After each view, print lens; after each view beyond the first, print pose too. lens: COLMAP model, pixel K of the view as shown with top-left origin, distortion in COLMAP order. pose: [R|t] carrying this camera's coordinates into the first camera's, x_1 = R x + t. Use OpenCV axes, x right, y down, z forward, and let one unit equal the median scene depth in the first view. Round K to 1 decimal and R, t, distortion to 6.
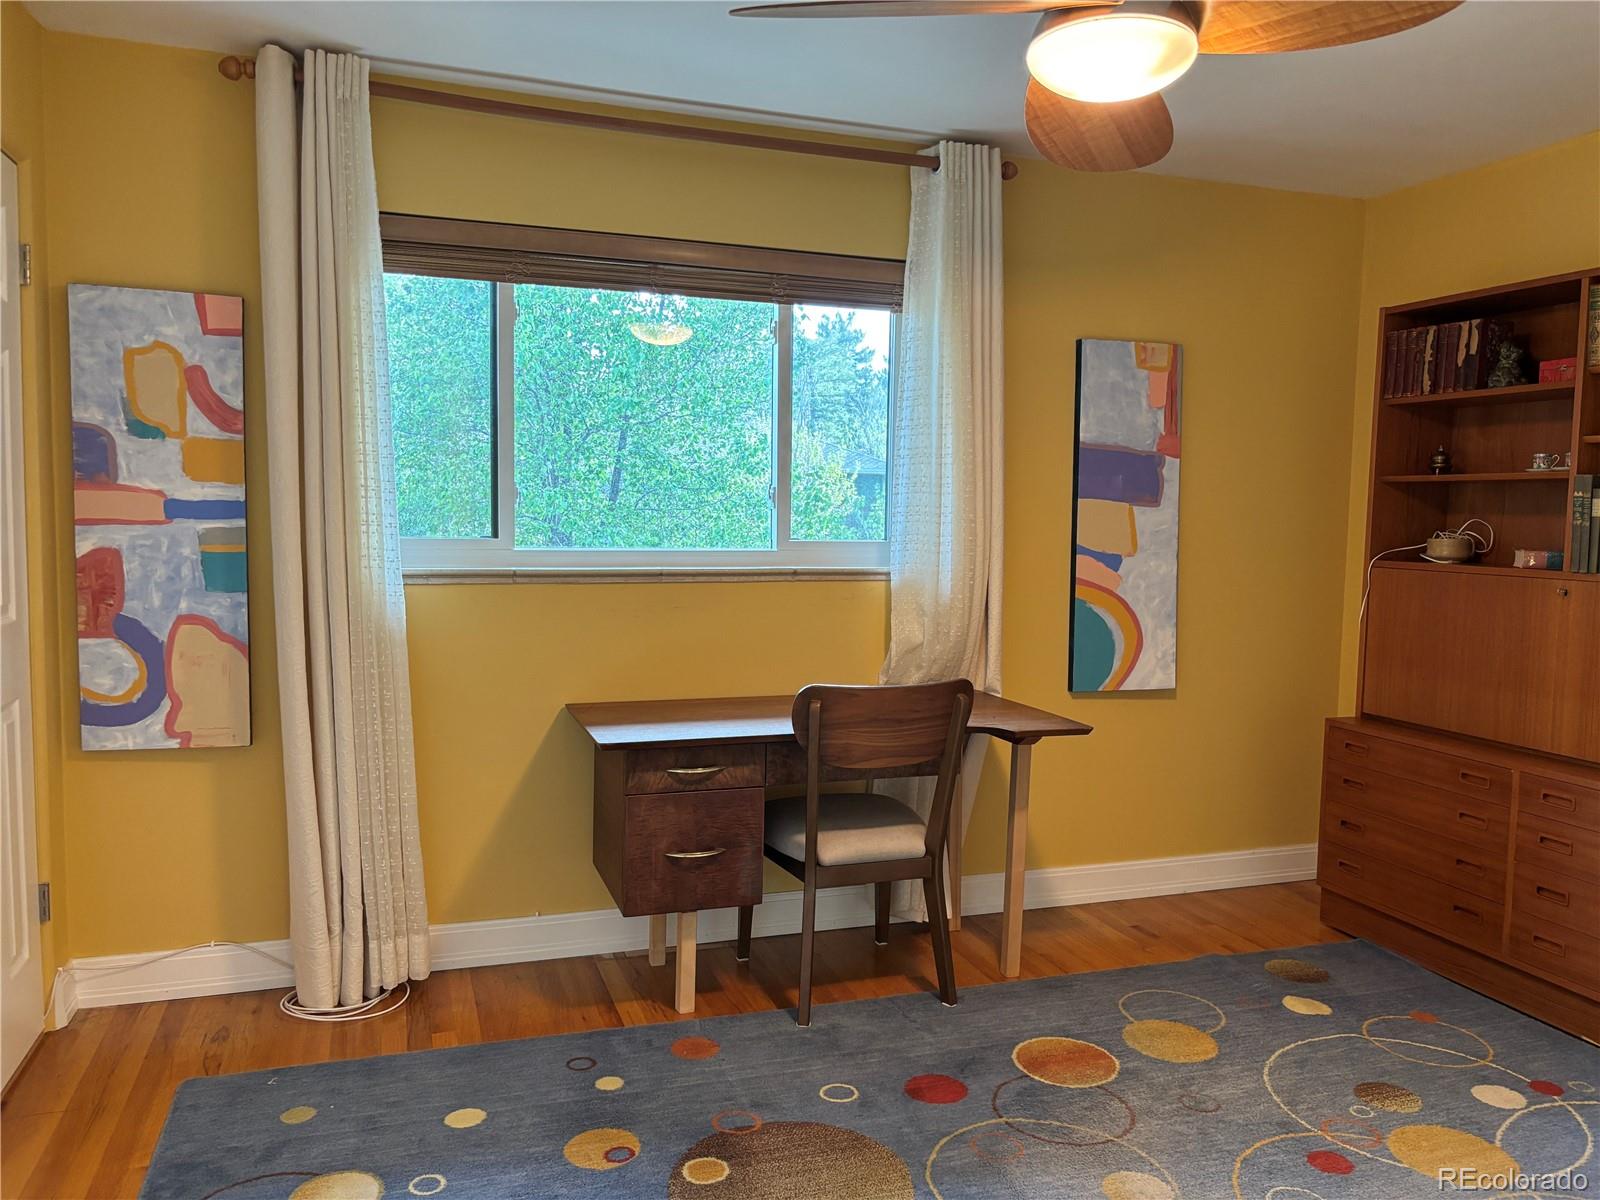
lens RADIAL K [[1213.3, 0, 809.2], [0, 1213.3, 607.3], [0, 0, 1]] dist [0.034379, -0.046157]
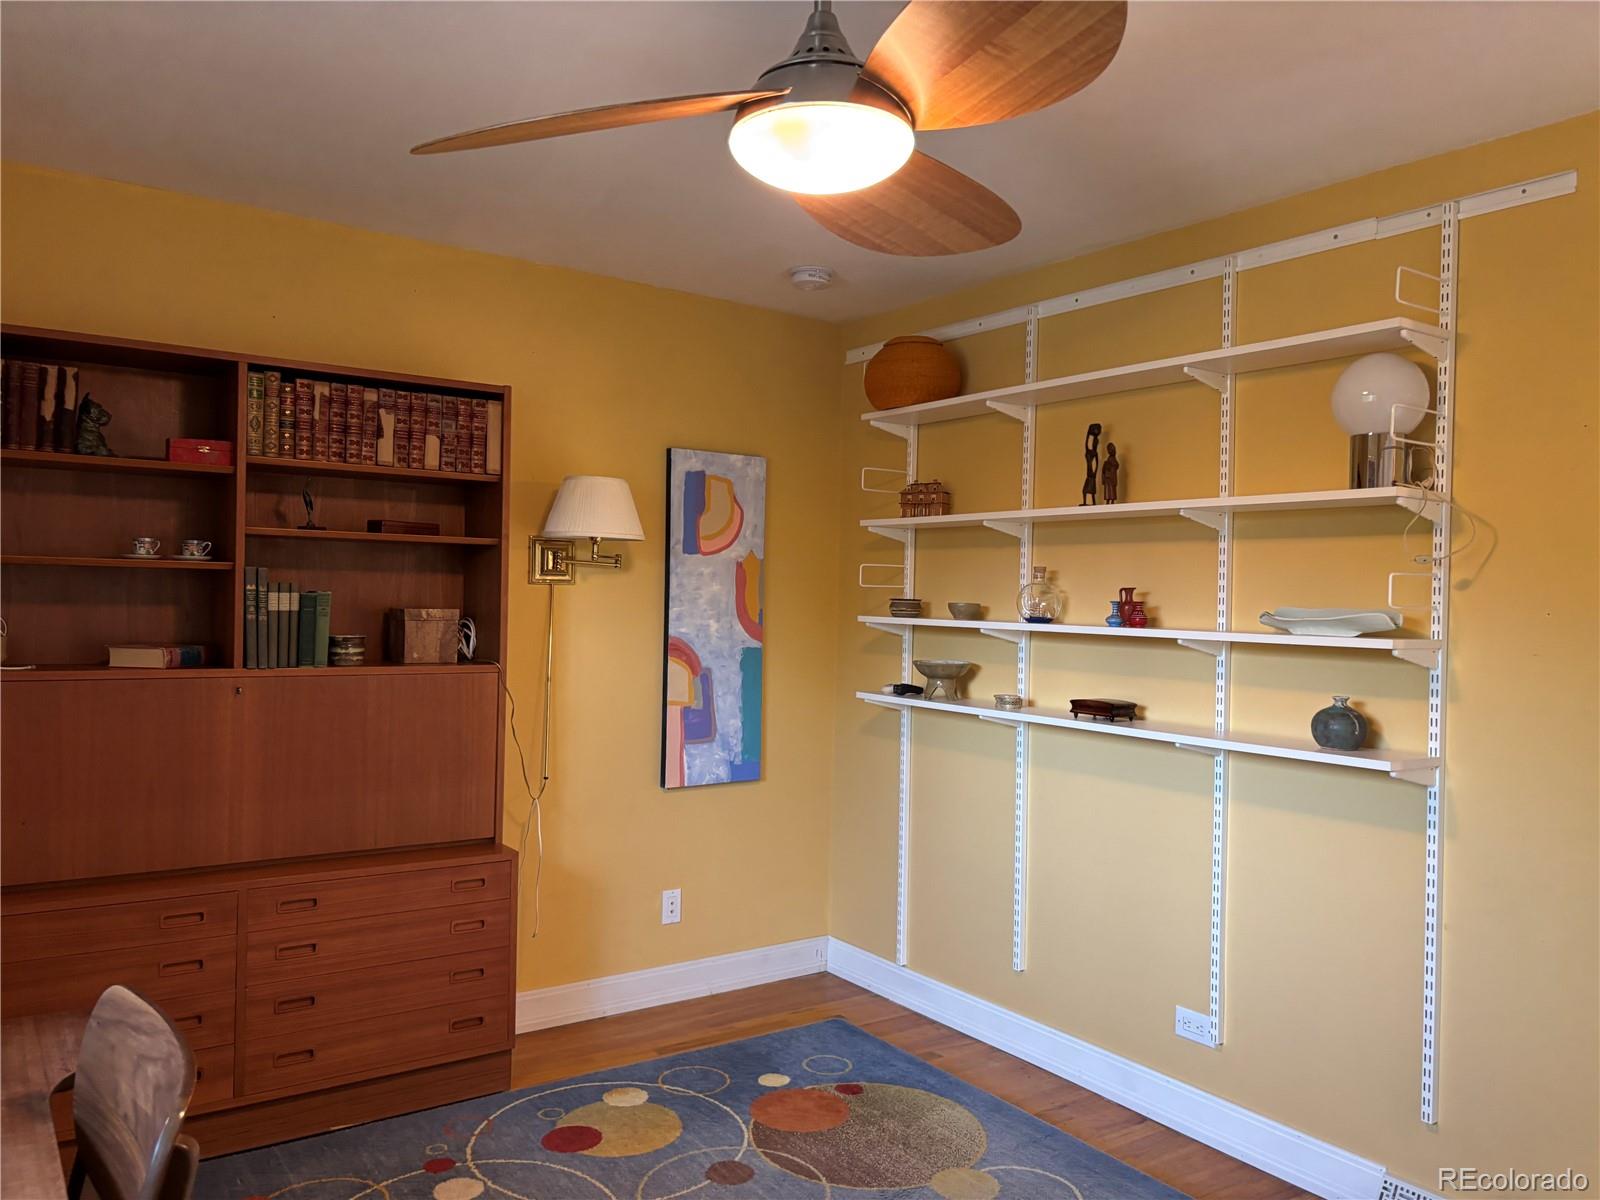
lens RADIAL K [[1213.3, 0, 809.2], [0, 1213.3, 607.3], [0, 0, 1]] dist [0.034379, -0.046157]
pose [[-0.273792, -0.031466, 0.961274, -0.393426], [0.050842, 0.997594, 0.047136, -0.095380], [-0.960444, 0.061779, -0.271534, 0.803728]]
